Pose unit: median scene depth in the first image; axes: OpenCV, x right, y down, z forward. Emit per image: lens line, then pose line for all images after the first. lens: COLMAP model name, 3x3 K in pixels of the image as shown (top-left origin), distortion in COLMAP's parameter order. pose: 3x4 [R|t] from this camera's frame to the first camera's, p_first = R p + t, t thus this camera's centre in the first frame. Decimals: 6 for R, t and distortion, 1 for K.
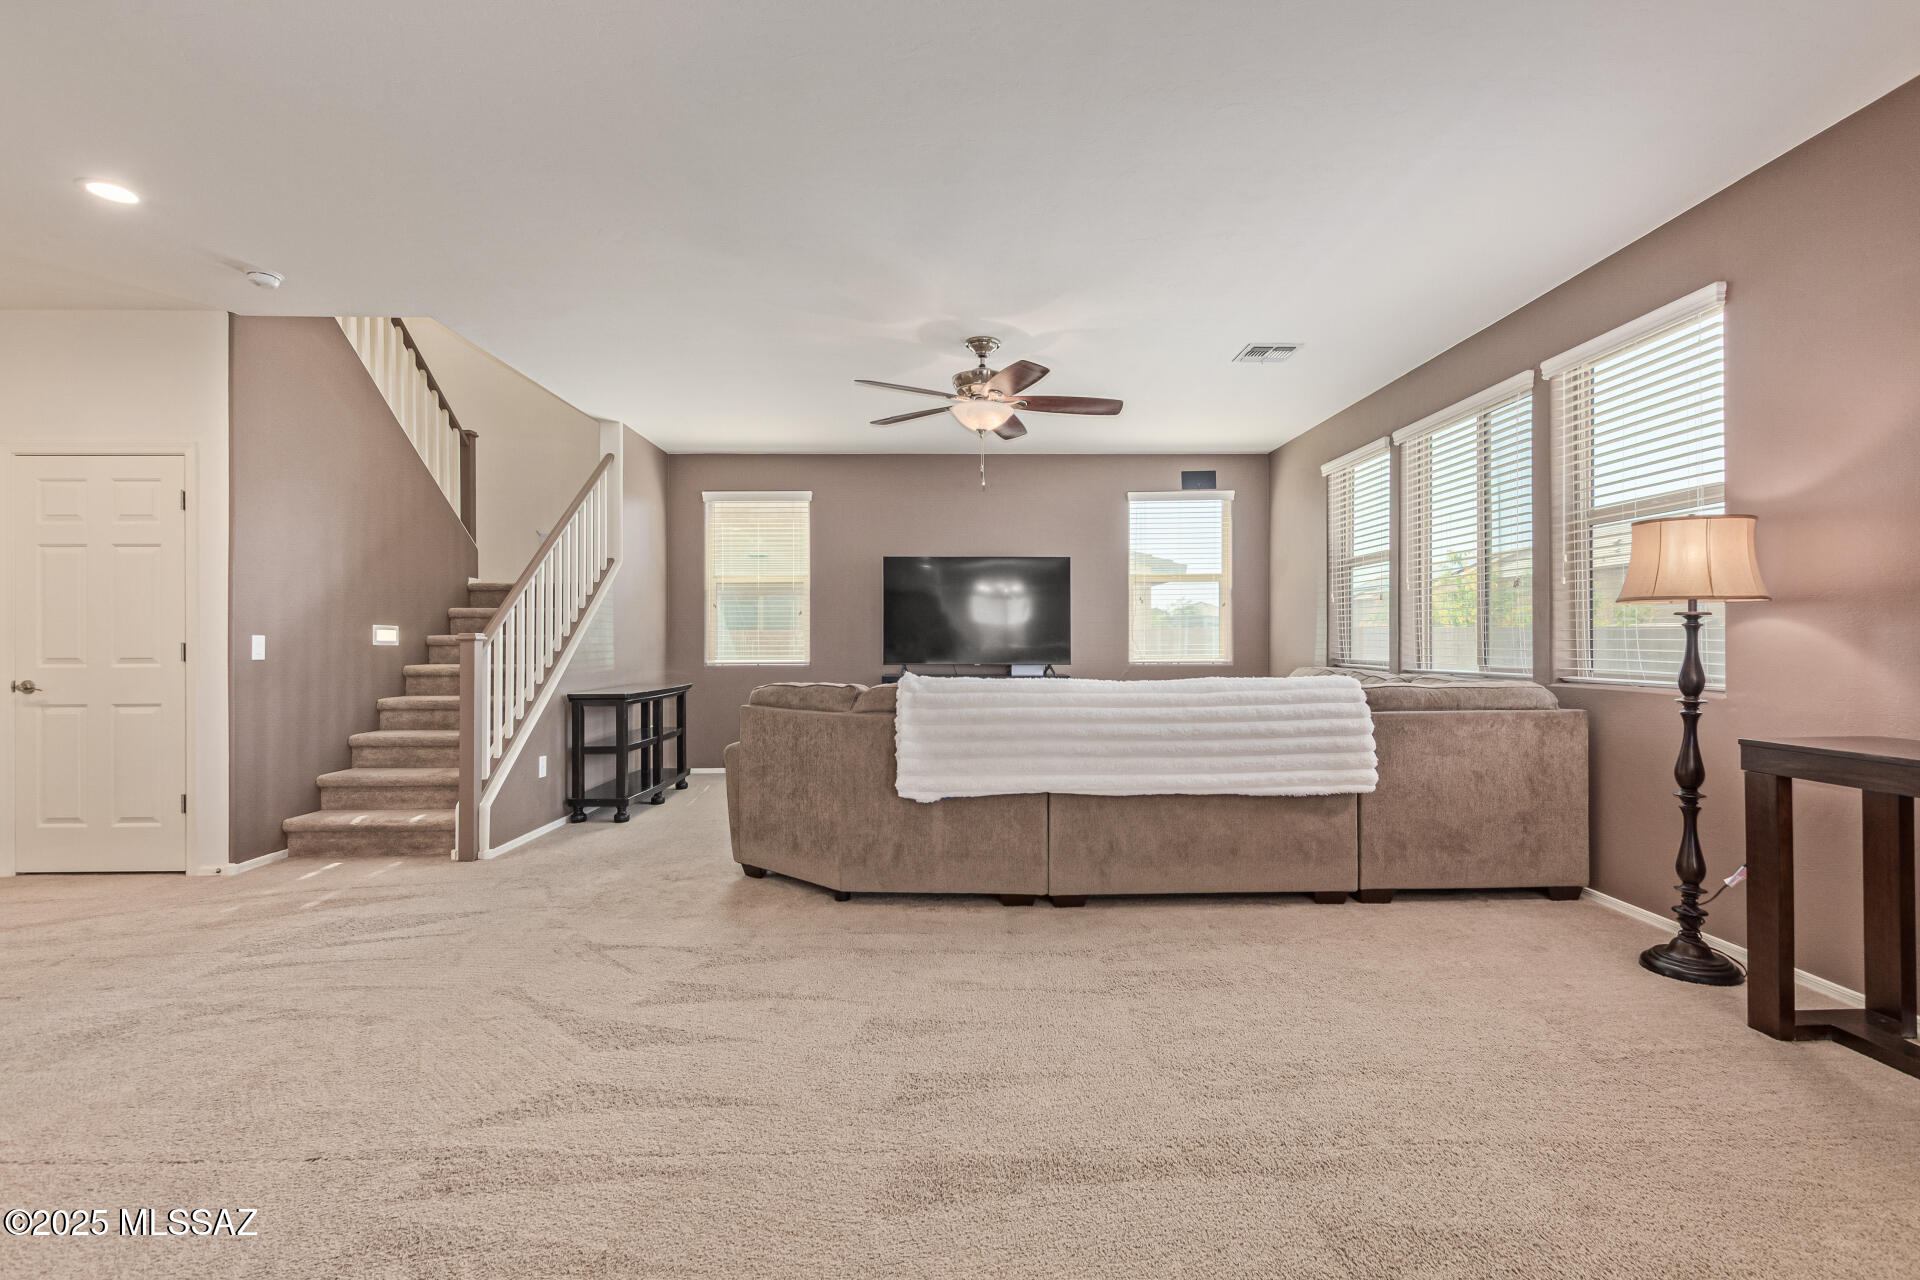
lens RADIAL K [[891.0, 0, 964.2], [0, 891.0, 641.0], [0, 0, 1]] dist [0.006349, -0.000064]
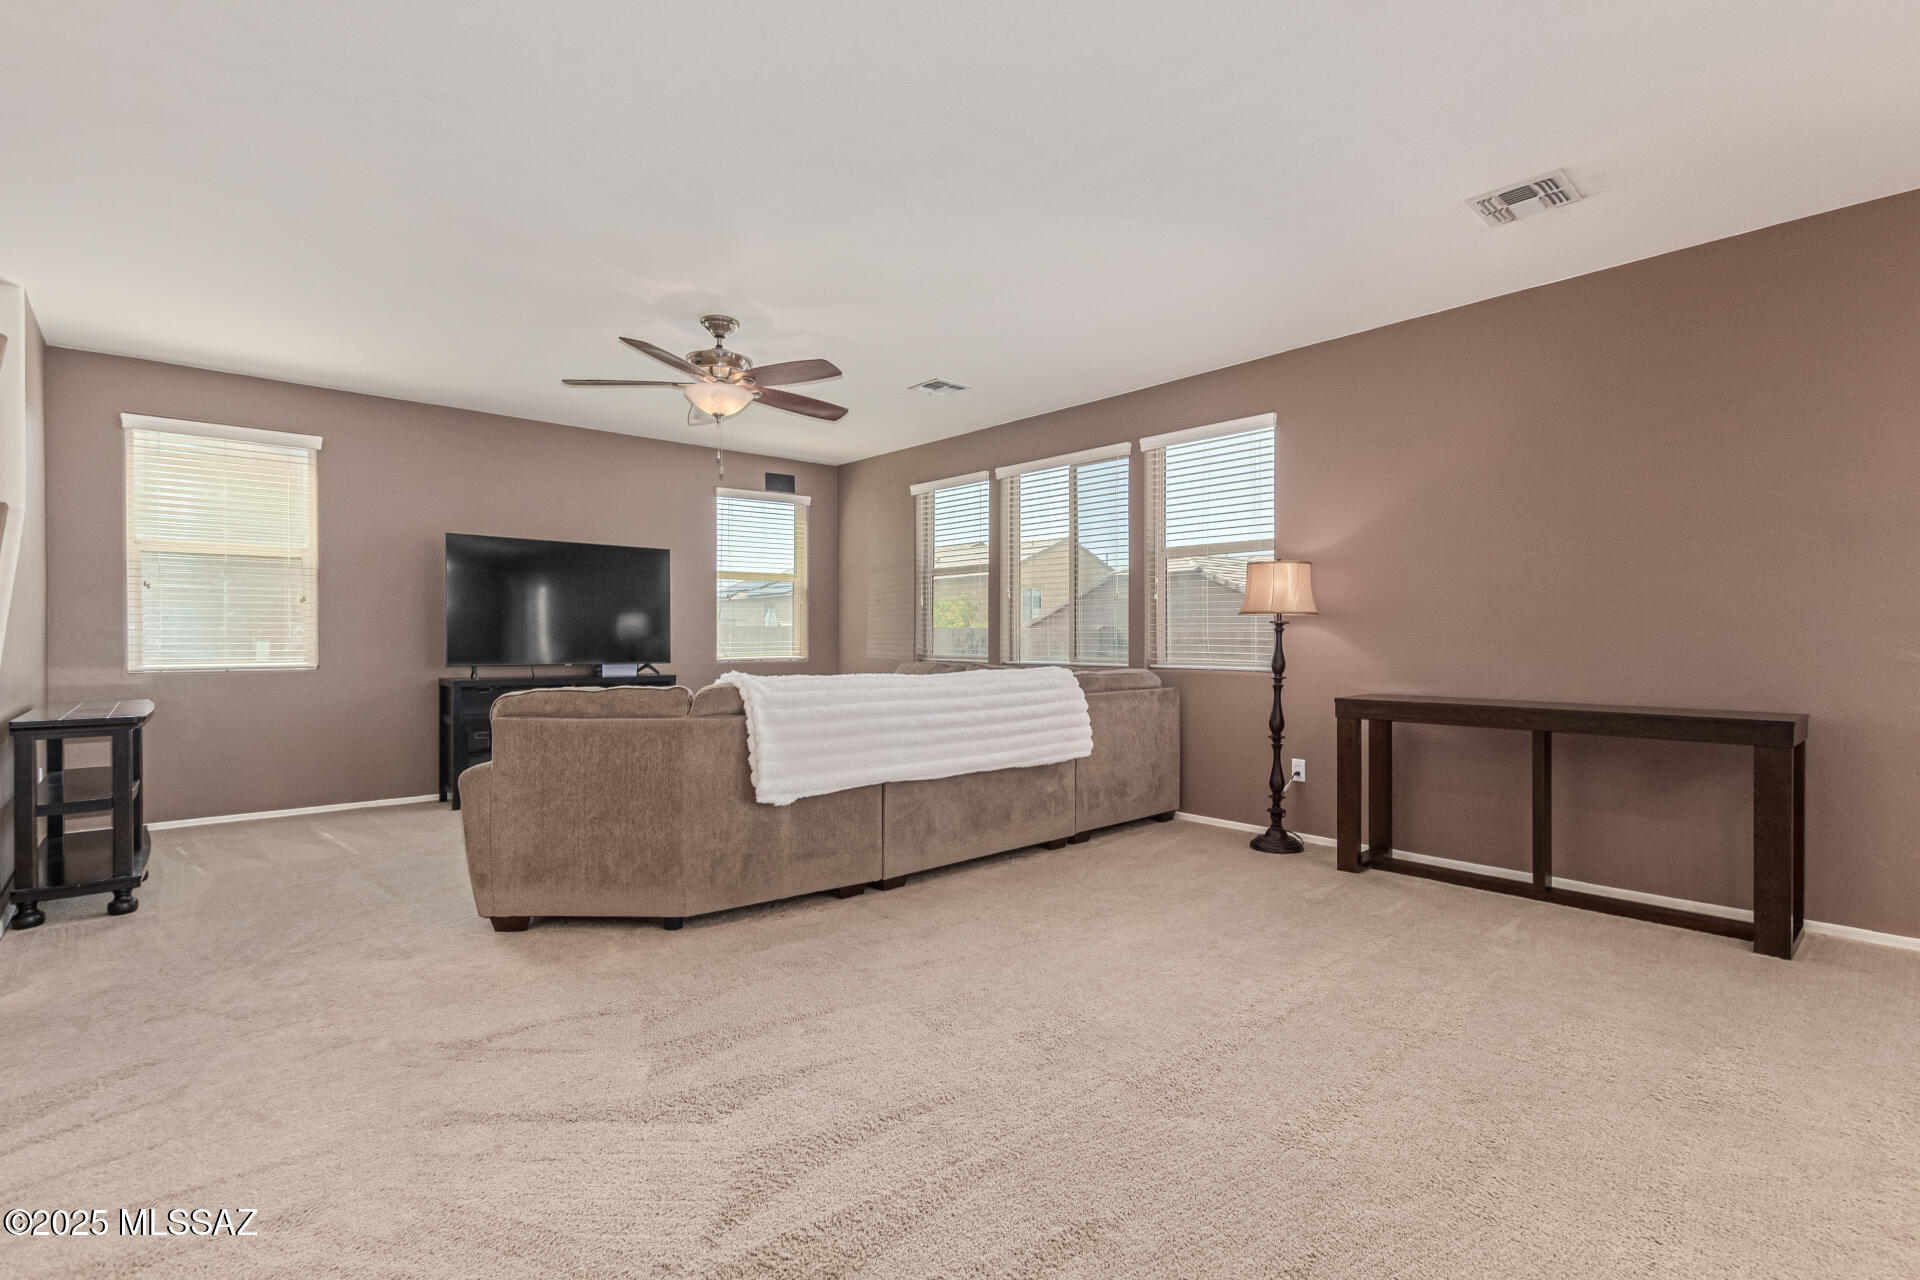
lens RADIAL K [[891.0, 0, 990.9], [0, 891.0, 644.1], [0, 0, 1]] dist [0.006349, -0.000064]
pose [[0.752322, -0.001780, 0.658793, -0.495183], [-0.002735, 0.999979, 0.005825, 0.000203], [-0.658790, -0.006184, 0.752302, 0.123867]]
